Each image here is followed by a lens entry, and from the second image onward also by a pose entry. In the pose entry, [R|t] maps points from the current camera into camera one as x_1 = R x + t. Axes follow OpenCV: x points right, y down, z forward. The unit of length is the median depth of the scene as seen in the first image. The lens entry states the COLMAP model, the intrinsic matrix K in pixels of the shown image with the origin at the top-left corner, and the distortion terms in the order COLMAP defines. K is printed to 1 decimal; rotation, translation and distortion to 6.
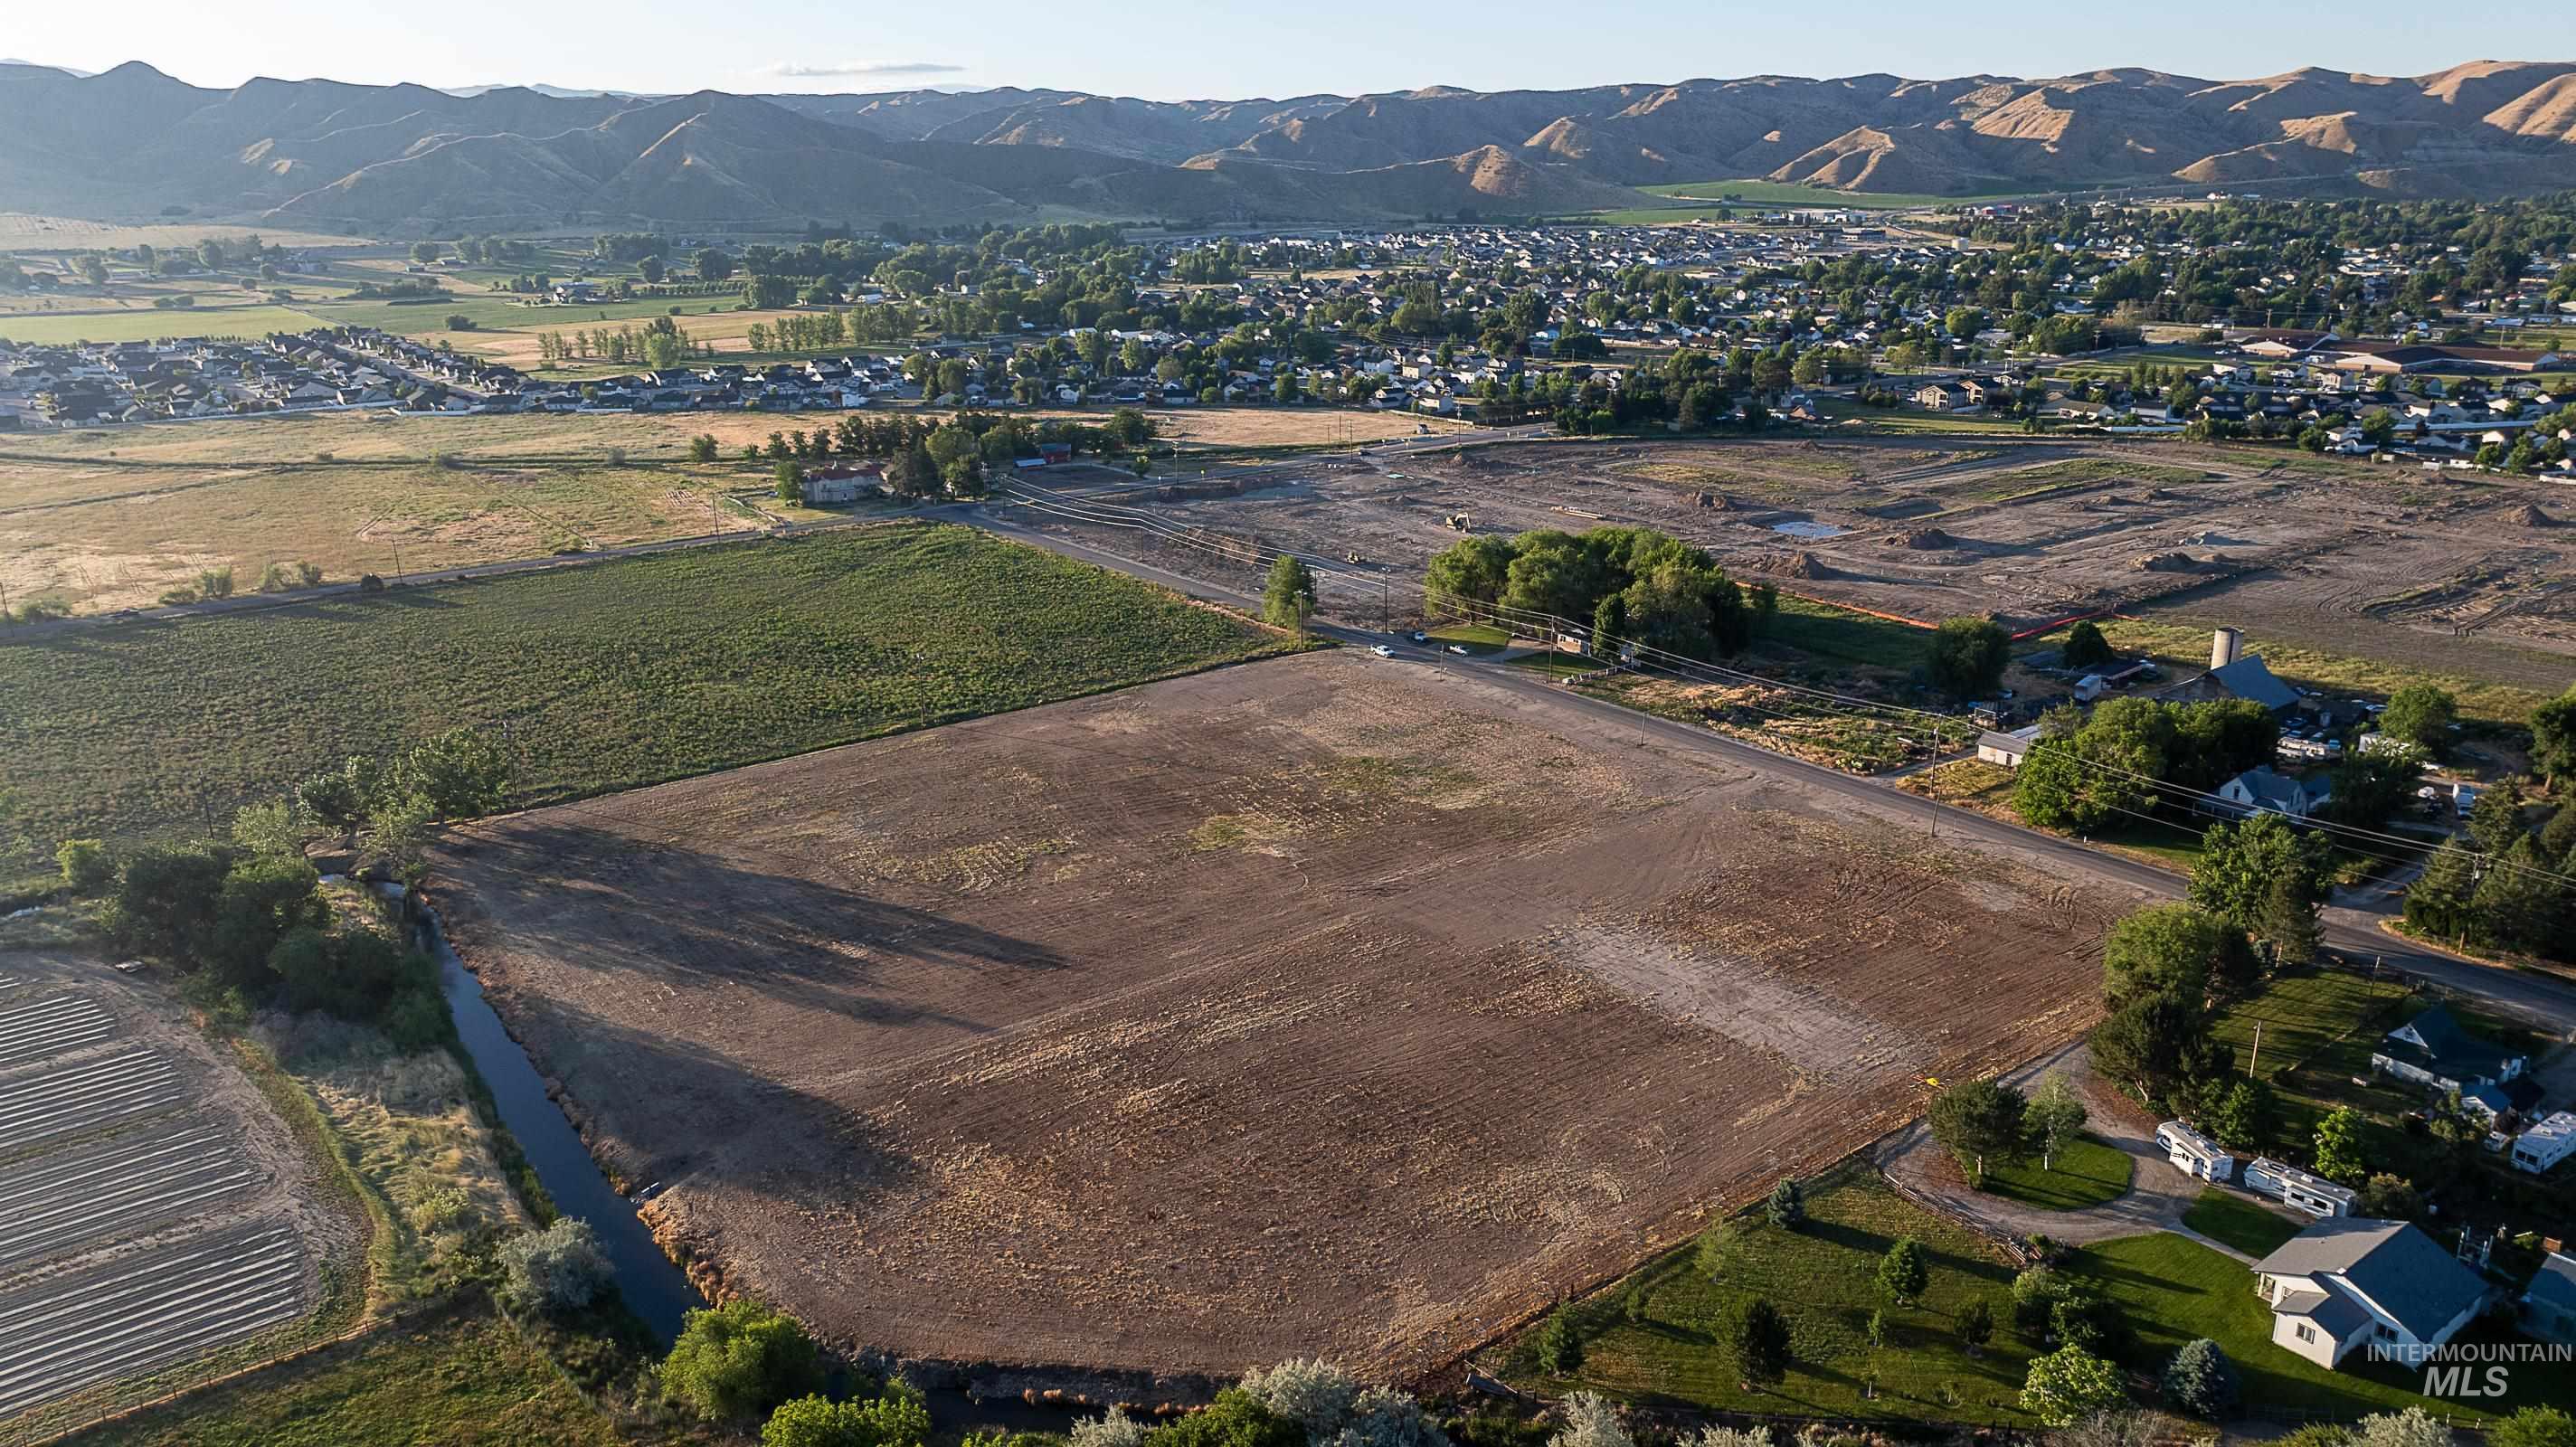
lens RADIAL K [[1817.1, 0, 1292.1], [0, 1817.1, 717.9], [0, 0, 1]] dist [-0.019140, 0.006777]
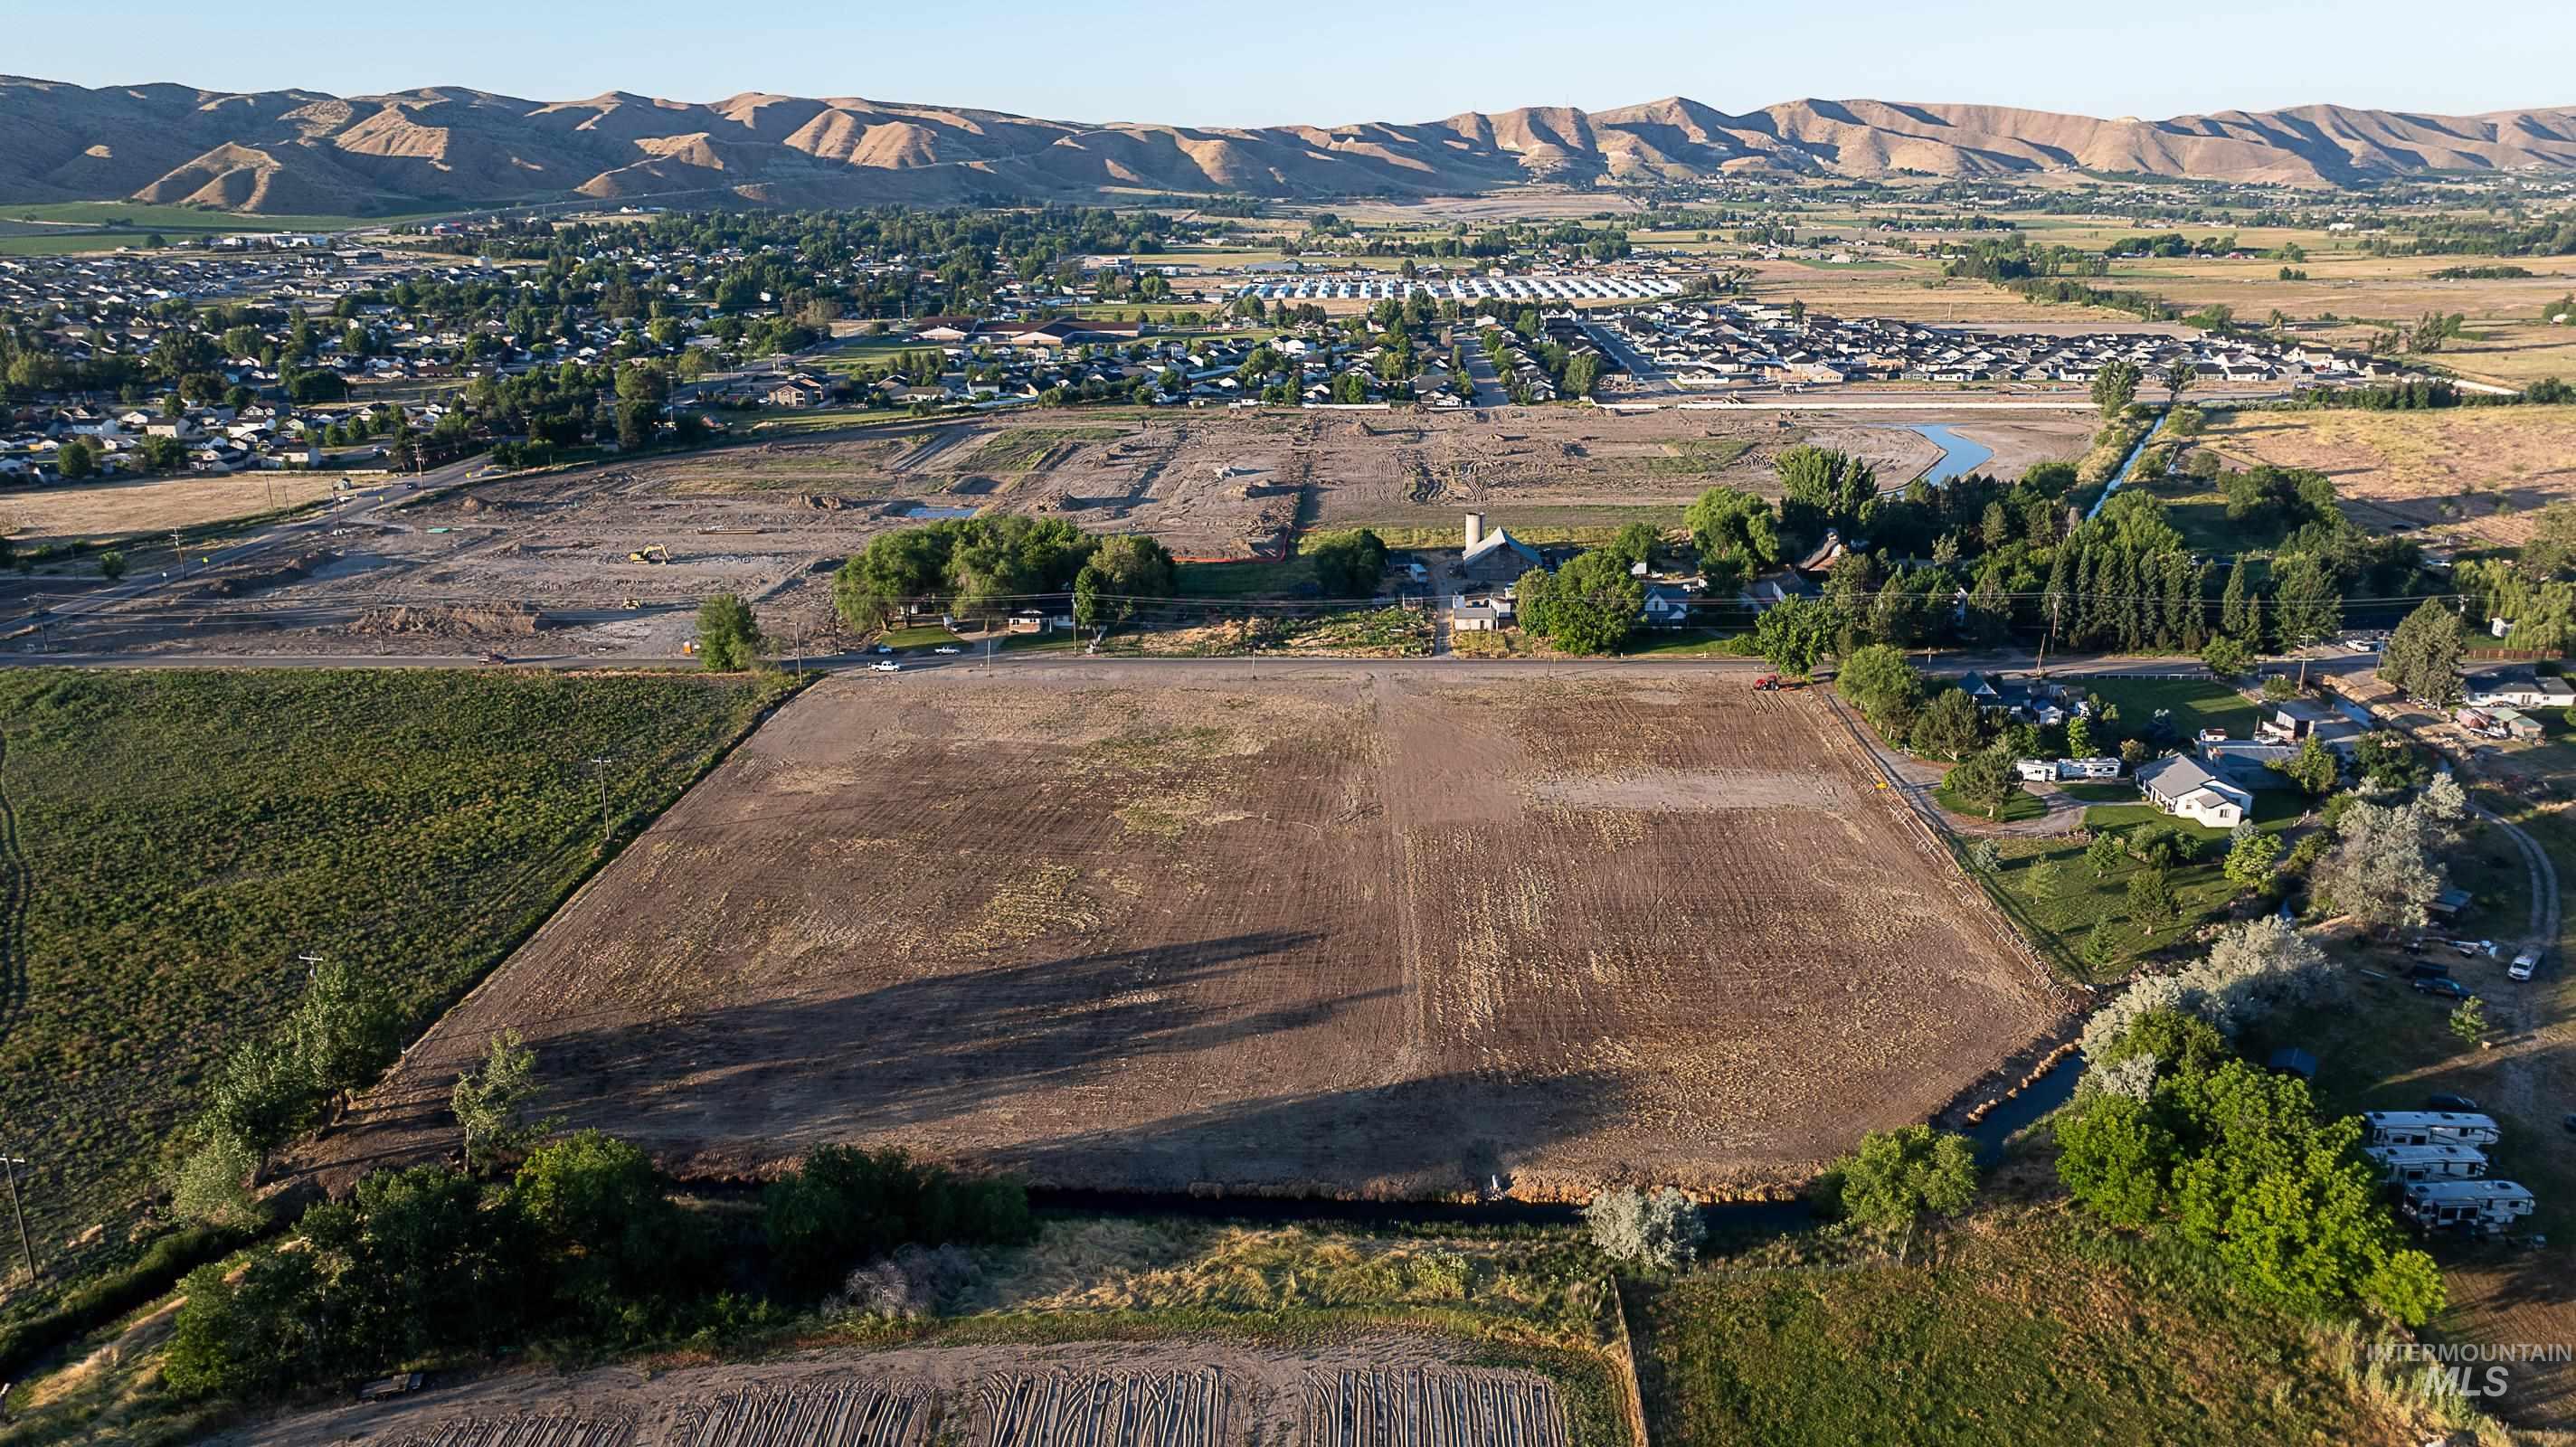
lens RADIAL K [[1817.1, 0, 1292.1], [0, 1817.1, 717.9], [0, 0, 1]] dist [-0.019140, 0.006777]
pose [[0.640464, -0.219493, 0.735954, -0.609638], [0.226835, 0.969600, 0.091773, -0.057240], [-0.733724, 0.108163, 0.670782, 0.214656]]
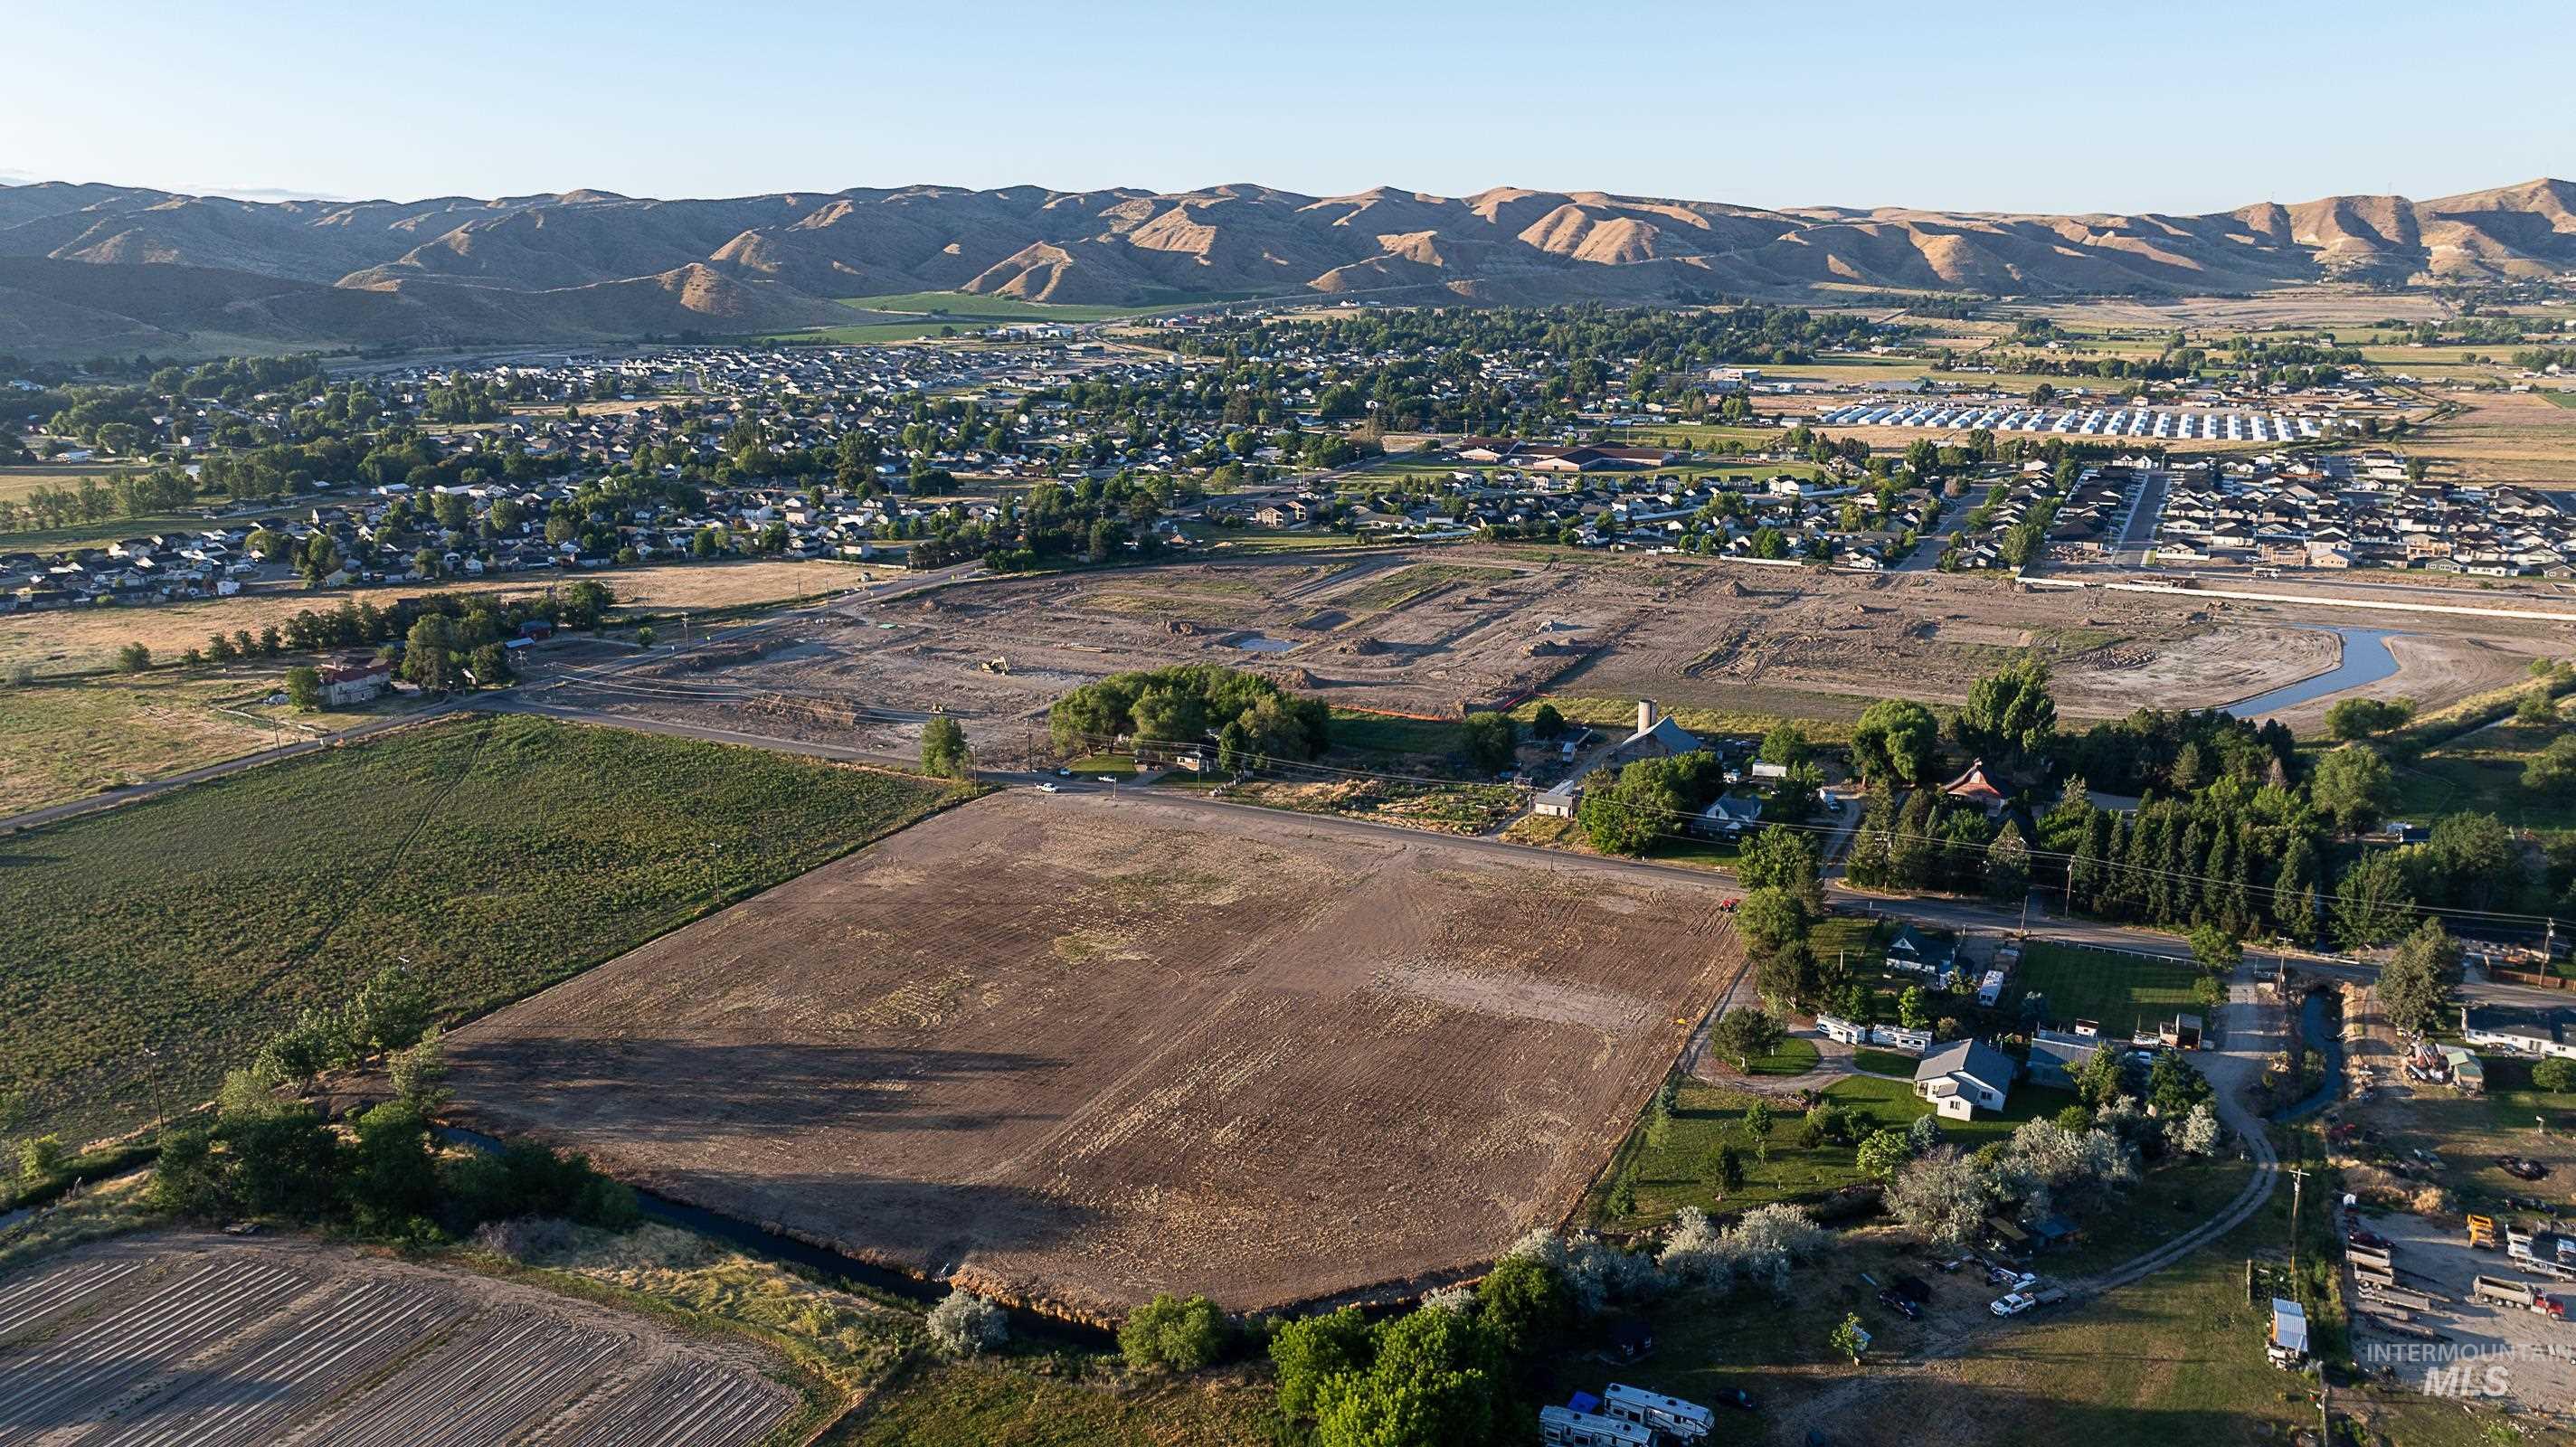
lens RADIAL K [[1817.1, 0, 1292.1], [0, 1817.1, 717.9], [0, 0, 1]] dist [-0.019140, 0.006777]
pose [[0.897161, -0.107531, 0.428414, -0.360624], [0.127524, 0.991669, -0.018146, -0.046047], [-0.422894, 0.070913, 0.903400, -0.184613]]
